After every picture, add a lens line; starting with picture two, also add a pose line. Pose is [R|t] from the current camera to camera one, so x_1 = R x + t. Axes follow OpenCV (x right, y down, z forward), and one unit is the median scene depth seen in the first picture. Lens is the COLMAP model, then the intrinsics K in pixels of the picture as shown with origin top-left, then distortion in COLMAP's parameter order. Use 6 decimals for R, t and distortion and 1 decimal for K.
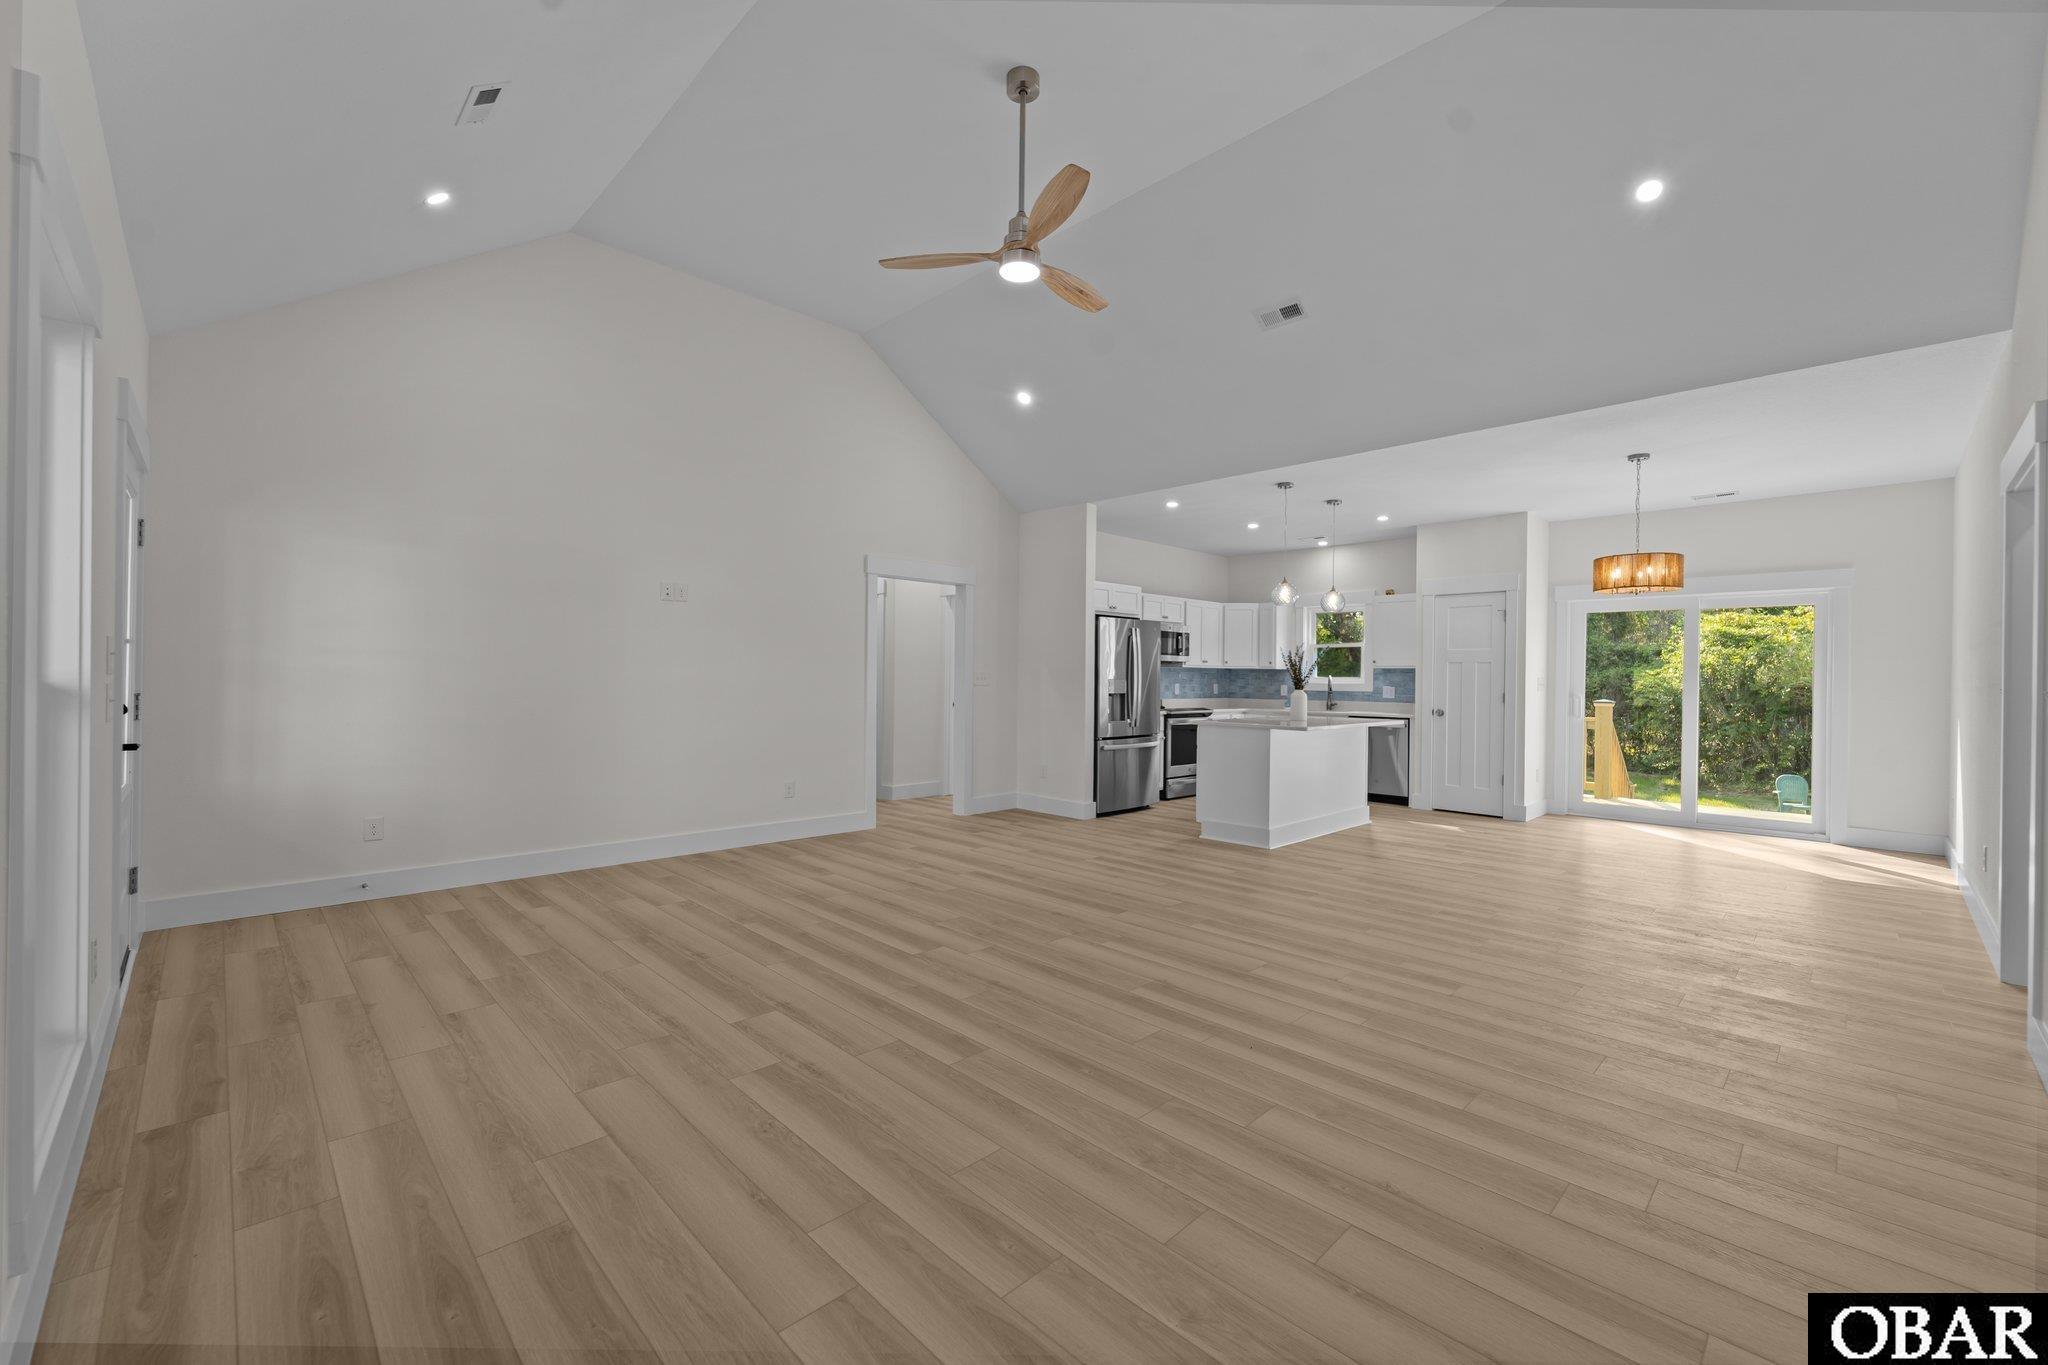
lens RADIAL K [[834.5, 0, 1018.0], [0, 834.5, 680.8], [0, 0, 1]] dist [0.000867, -0.001737]
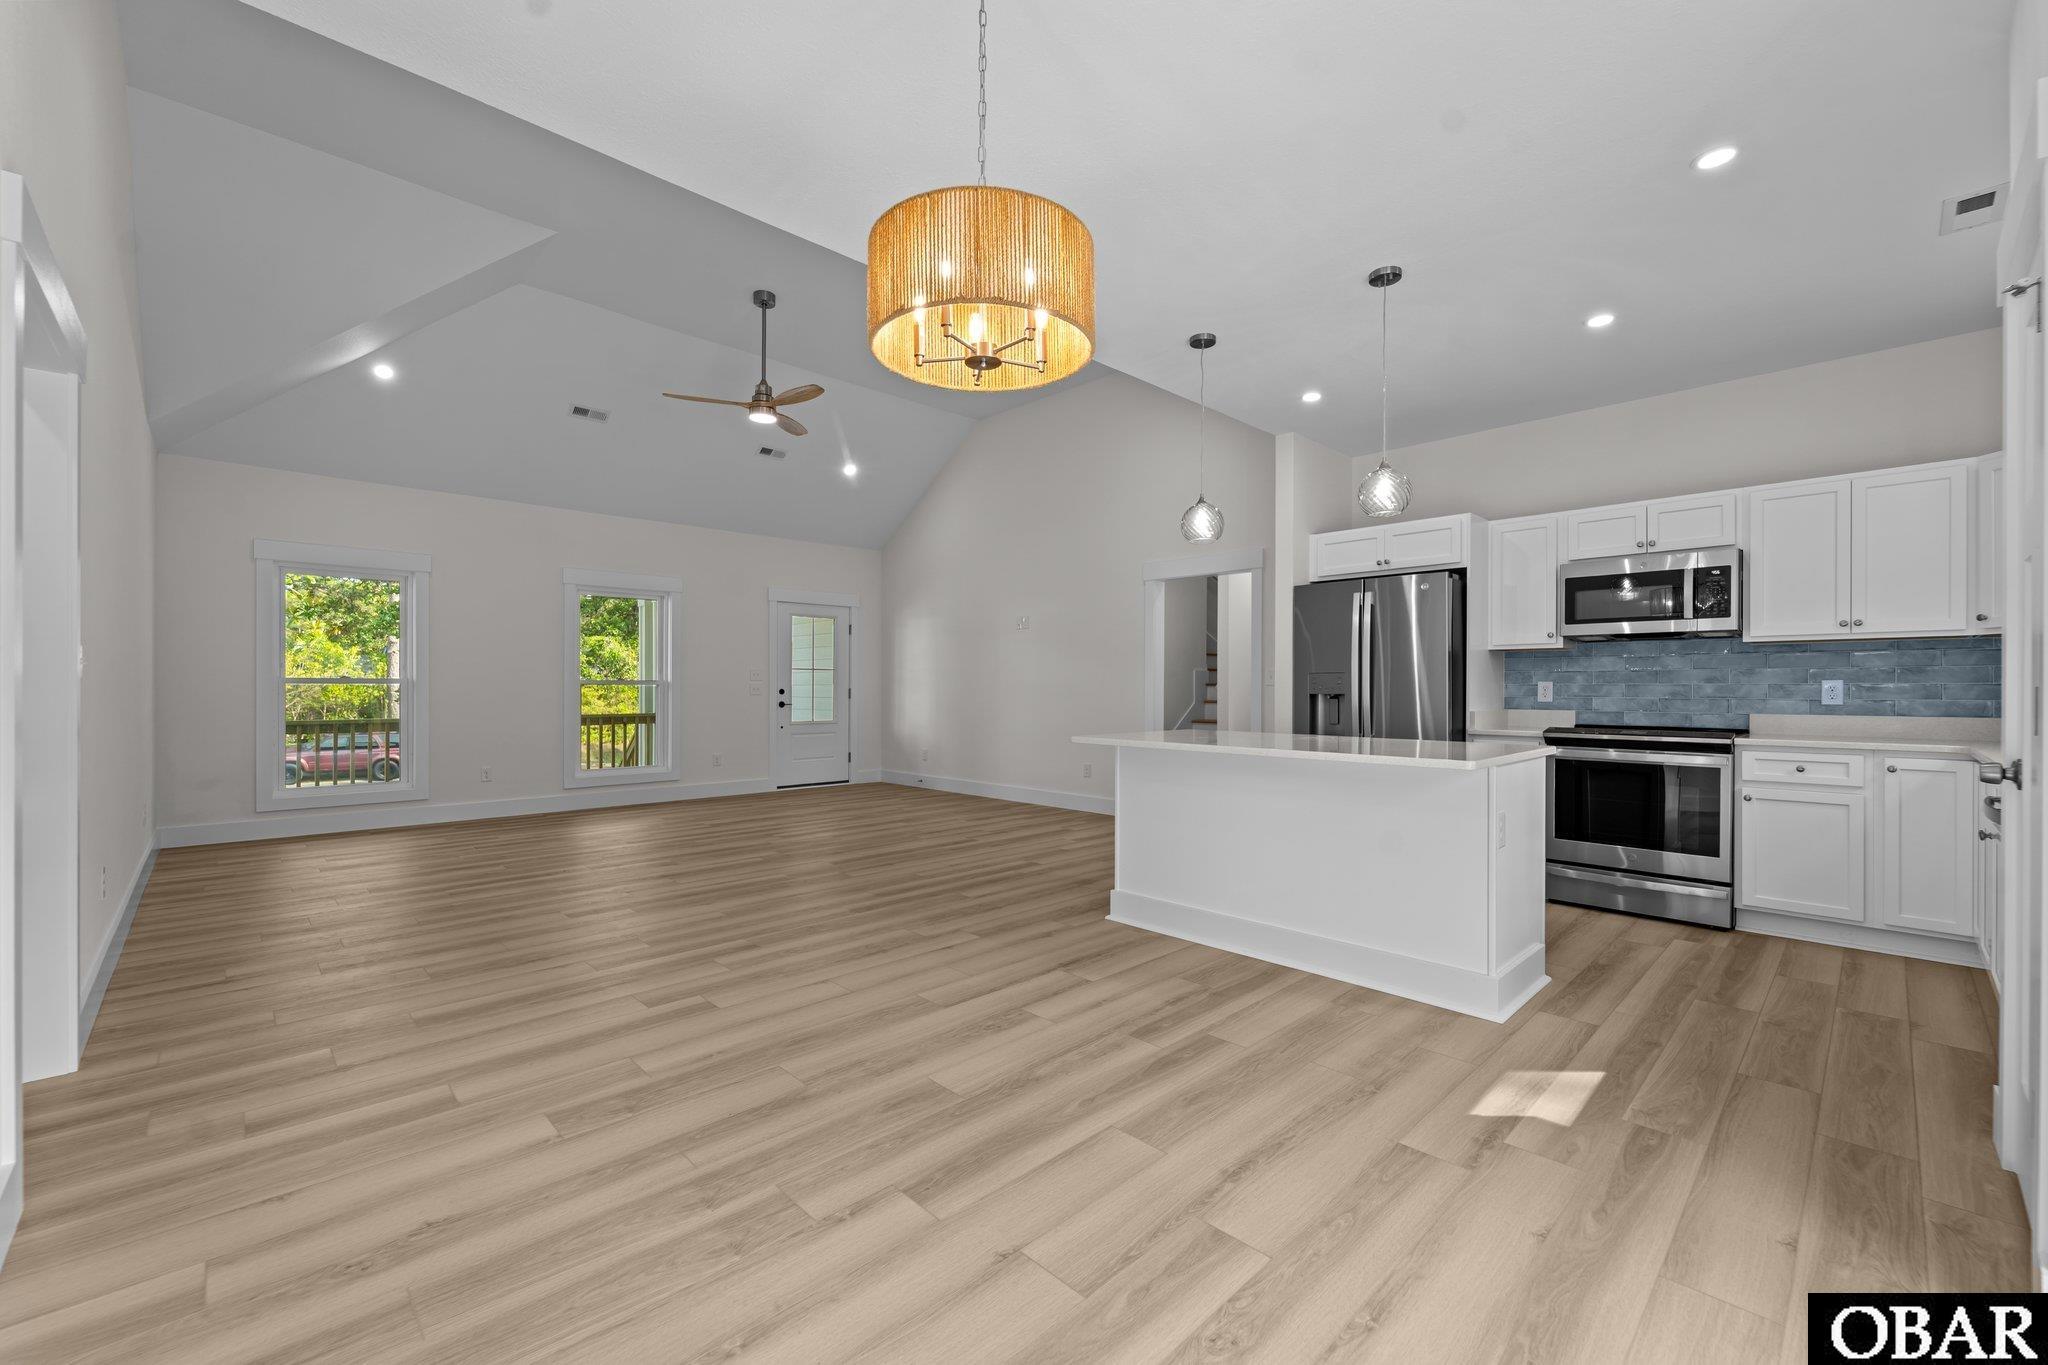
lens RADIAL K [[834.5, 0, 1024.7], [0, 834.5, 682.2], [0, 0, 1]] dist [0.000867, -0.001737]
pose [[-0.006819, -0.017869, -0.999817, 0.662296], [-0.006687, 0.999819, -0.017824, 0.016066], [0.999954, 0.006565, -0.006937, 0.633375]]
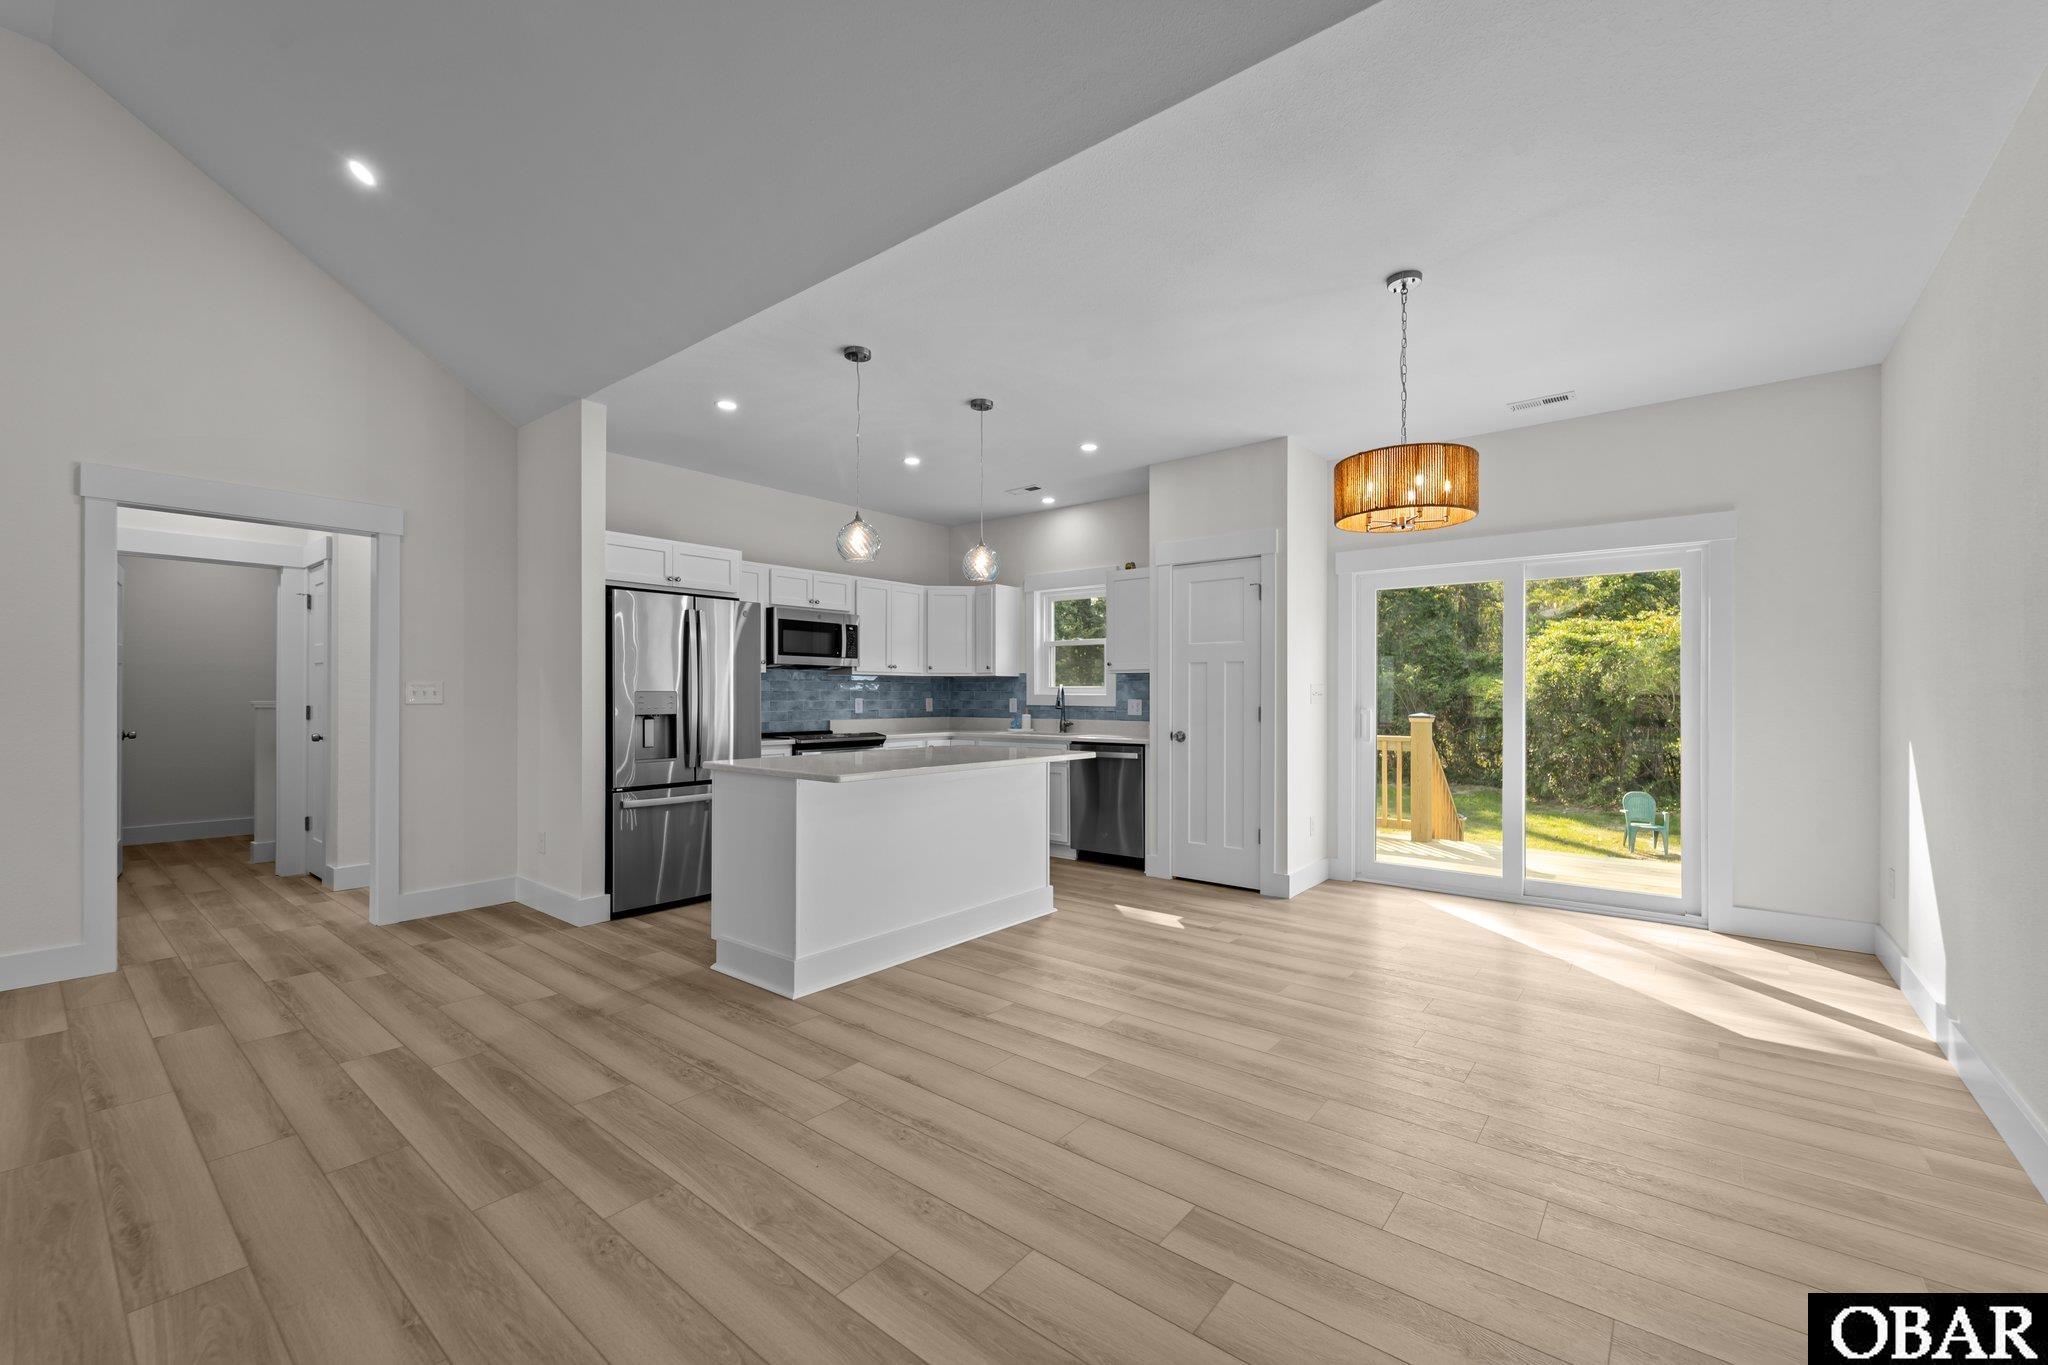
lens RADIAL K [[834.5, 0, 1017.9], [0, 834.5, 693.1], [0, 0, 1]] dist [0.000867, -0.001737]
pose [[0.993404, -0.009776, 0.114253, 0.261717], [0.010297, 0.999939, -0.003972, 0.003724], [-0.114207, 0.005122, 0.993444, 0.296759]]
